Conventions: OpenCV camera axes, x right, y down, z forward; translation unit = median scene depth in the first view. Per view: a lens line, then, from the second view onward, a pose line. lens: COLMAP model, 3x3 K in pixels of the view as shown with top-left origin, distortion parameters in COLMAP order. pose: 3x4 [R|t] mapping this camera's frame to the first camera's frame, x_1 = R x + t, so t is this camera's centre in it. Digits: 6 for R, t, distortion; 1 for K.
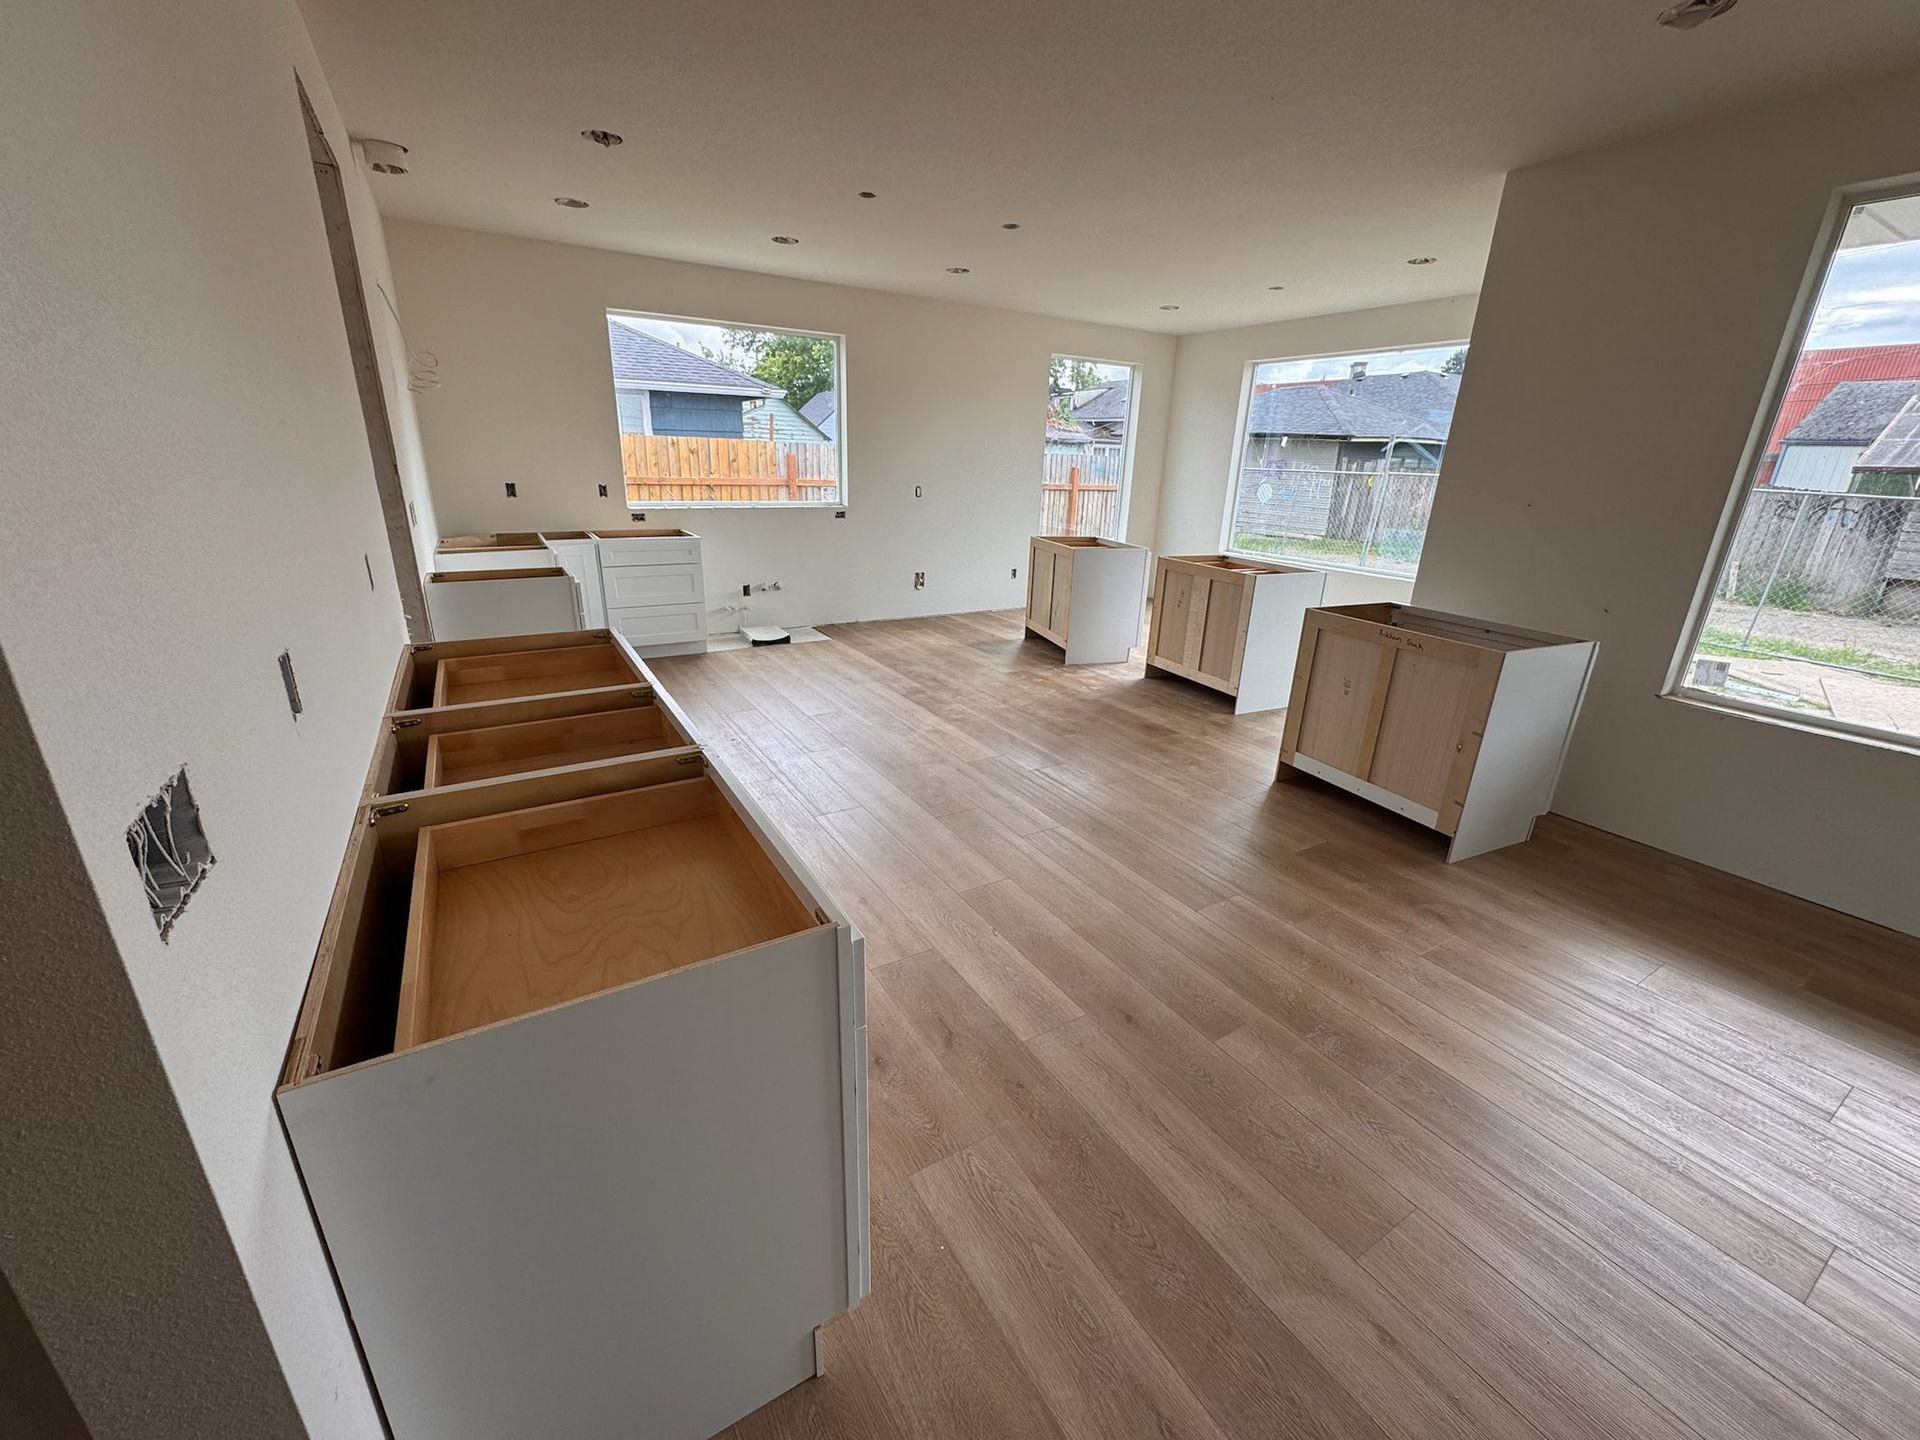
lens RADIAL K [[763.7, 0, 960.0], [0, 763.7, 720.0], [0, 0, 1]] dist [-0.001078, -0.001051]
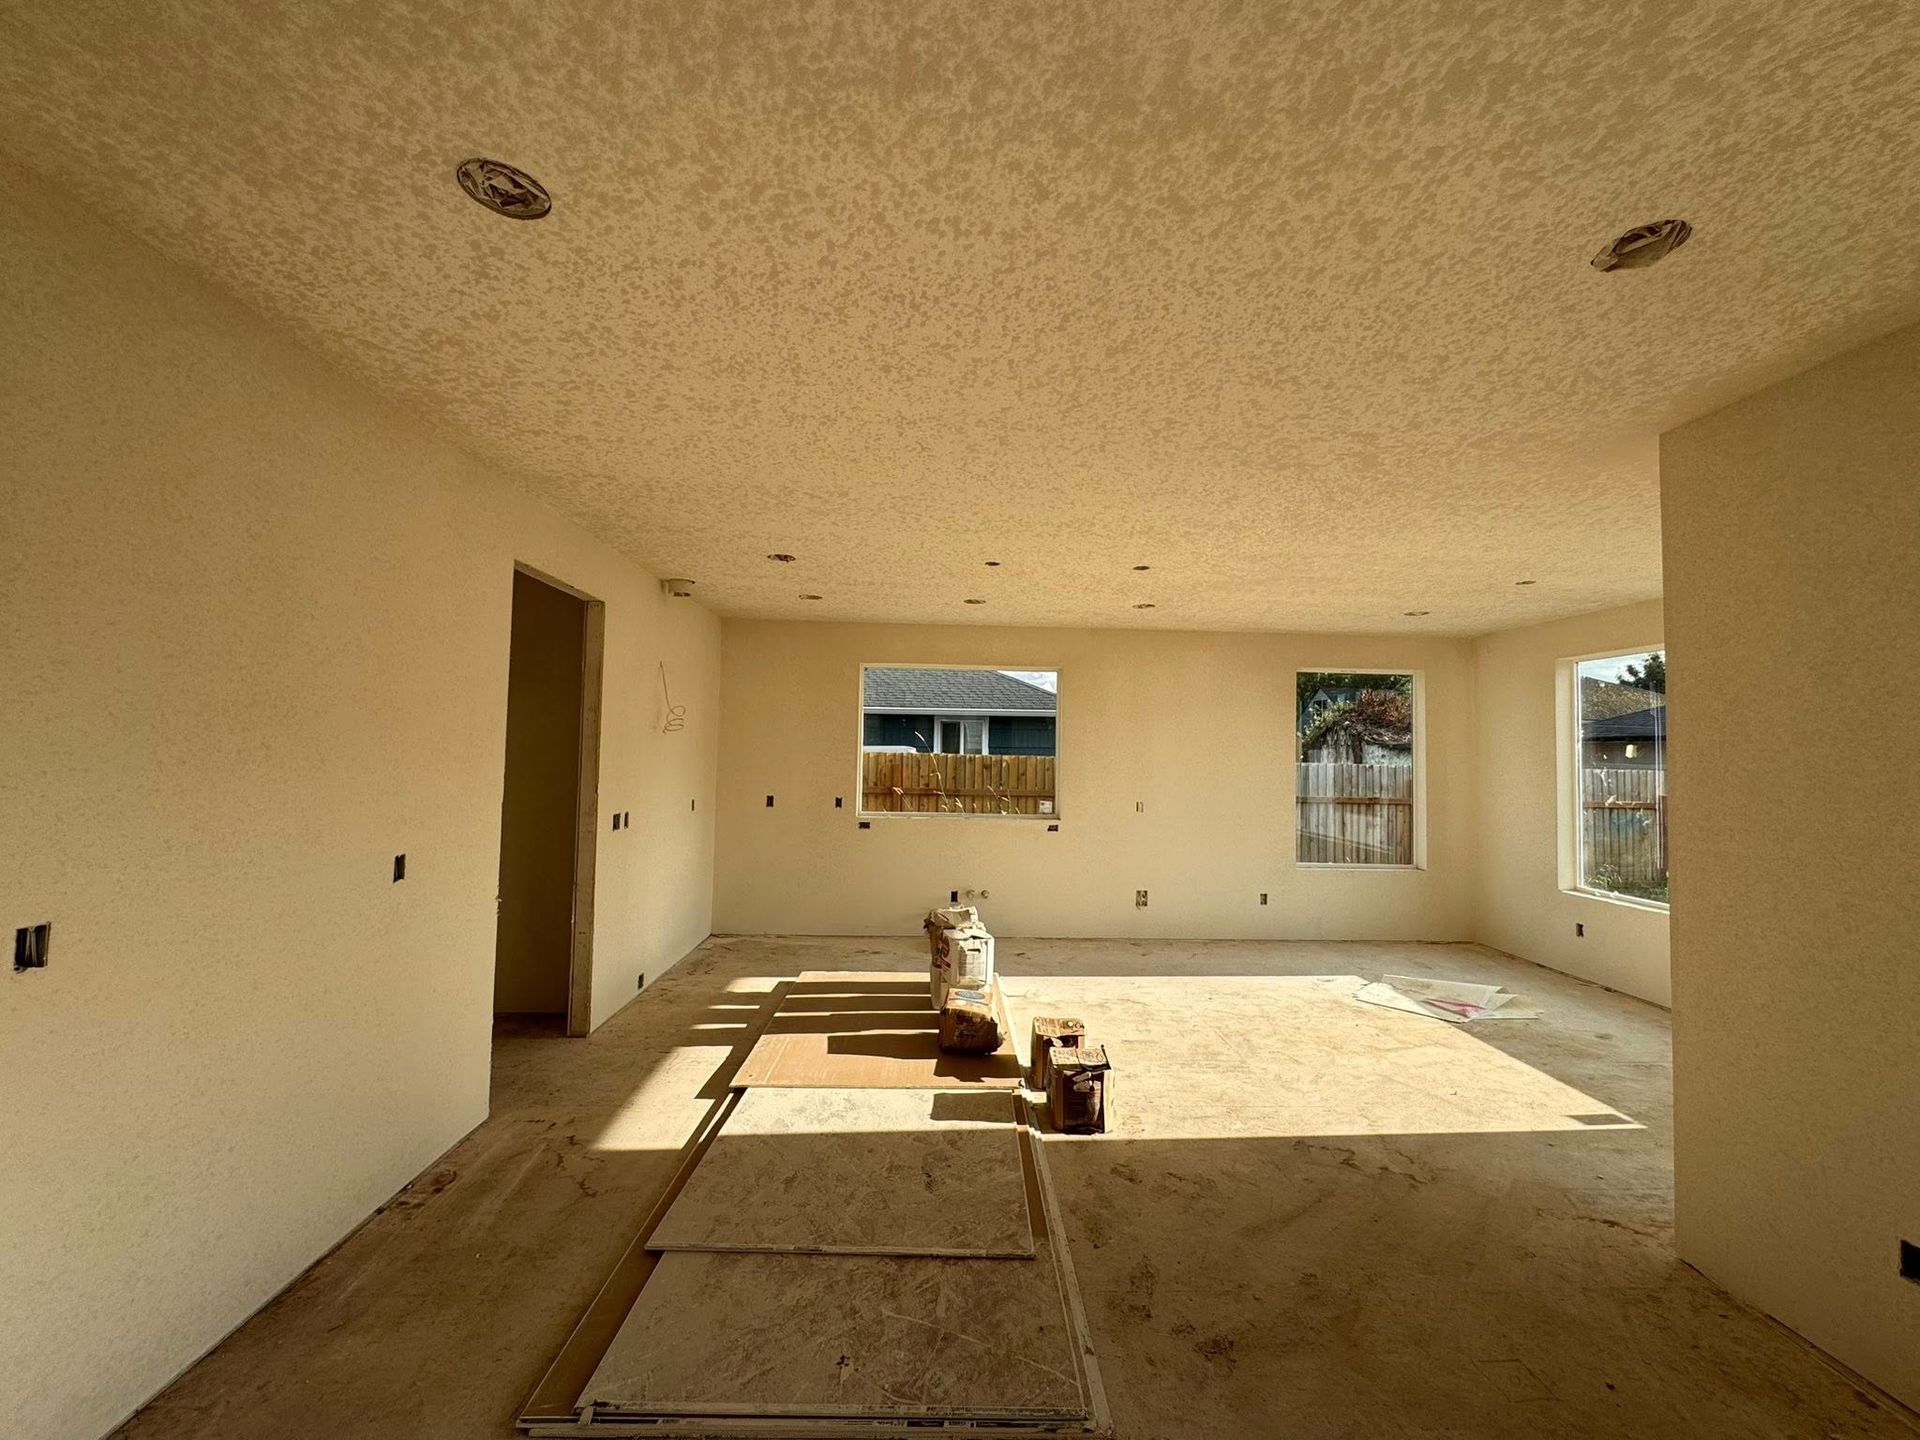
lens RADIAL K [[760.7, 0, 983.9], [0, 760.7, 722.3], [0, 0, 1]] dist [0.000074, 0.000009]
pose [[0.881601, -0.036171, -0.470607, 0.135863], [-0.145496, 0.927679, -0.343864, -0.019807], [0.449010, 0.371622, 0.812580, 0.044284]]
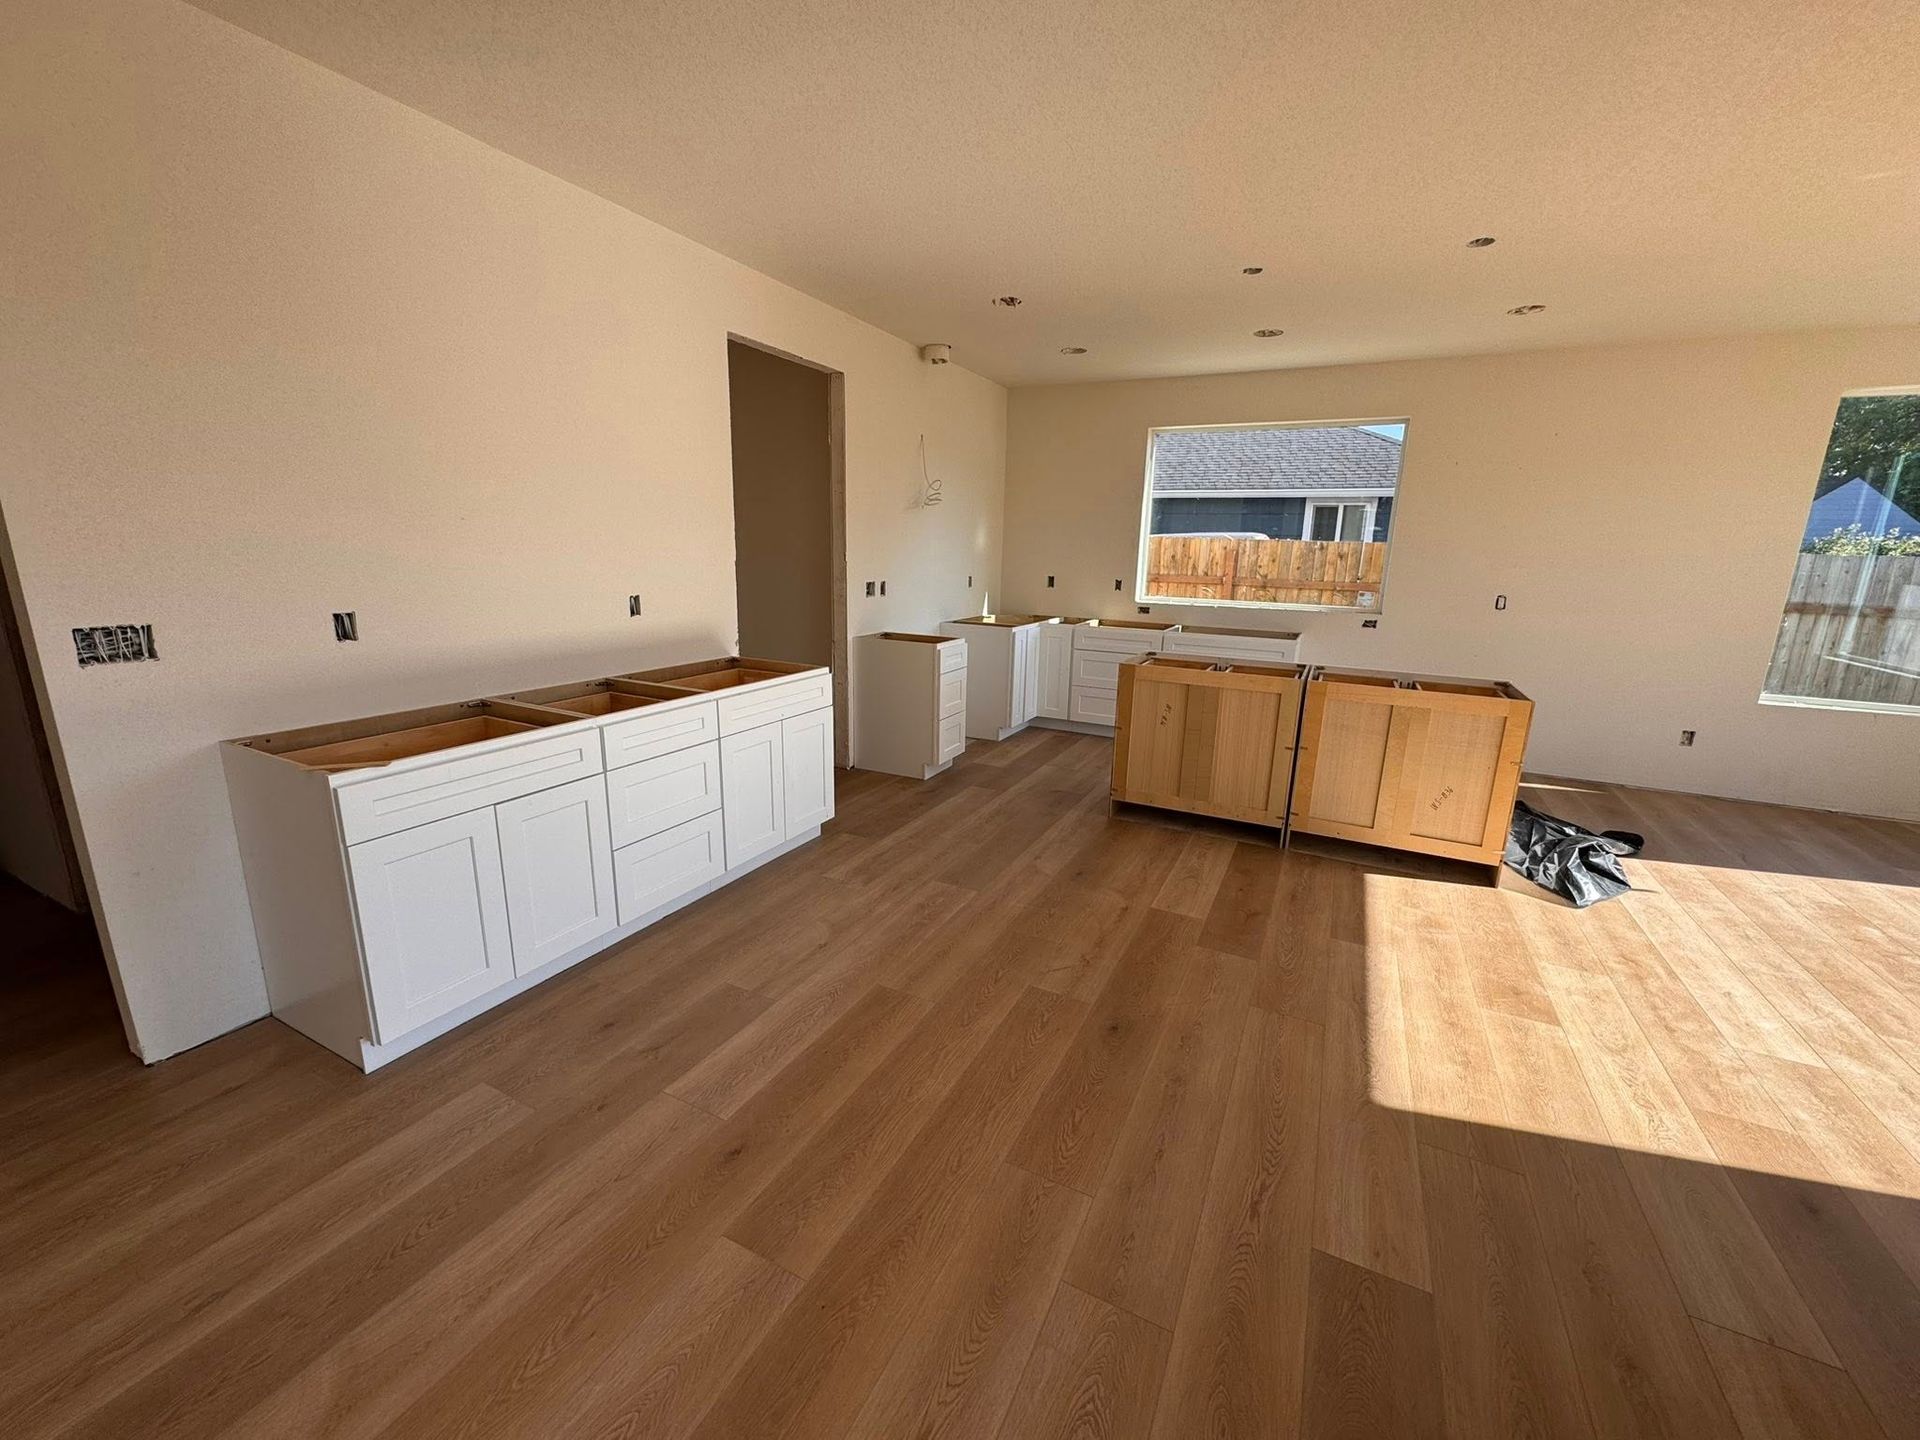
lens RADIAL K [[763.7, 0, 960.0], [0, 763.7, 720.0], [0, 0, 1]] dist [-0.001078, -0.001051]
pose [[0.526577, 0.176327, -0.831640, 0.180897], [-0.287769, 0.957474, 0.020797, -0.031539], [0.799941, 0.228369, 0.554925, 0.111741]]
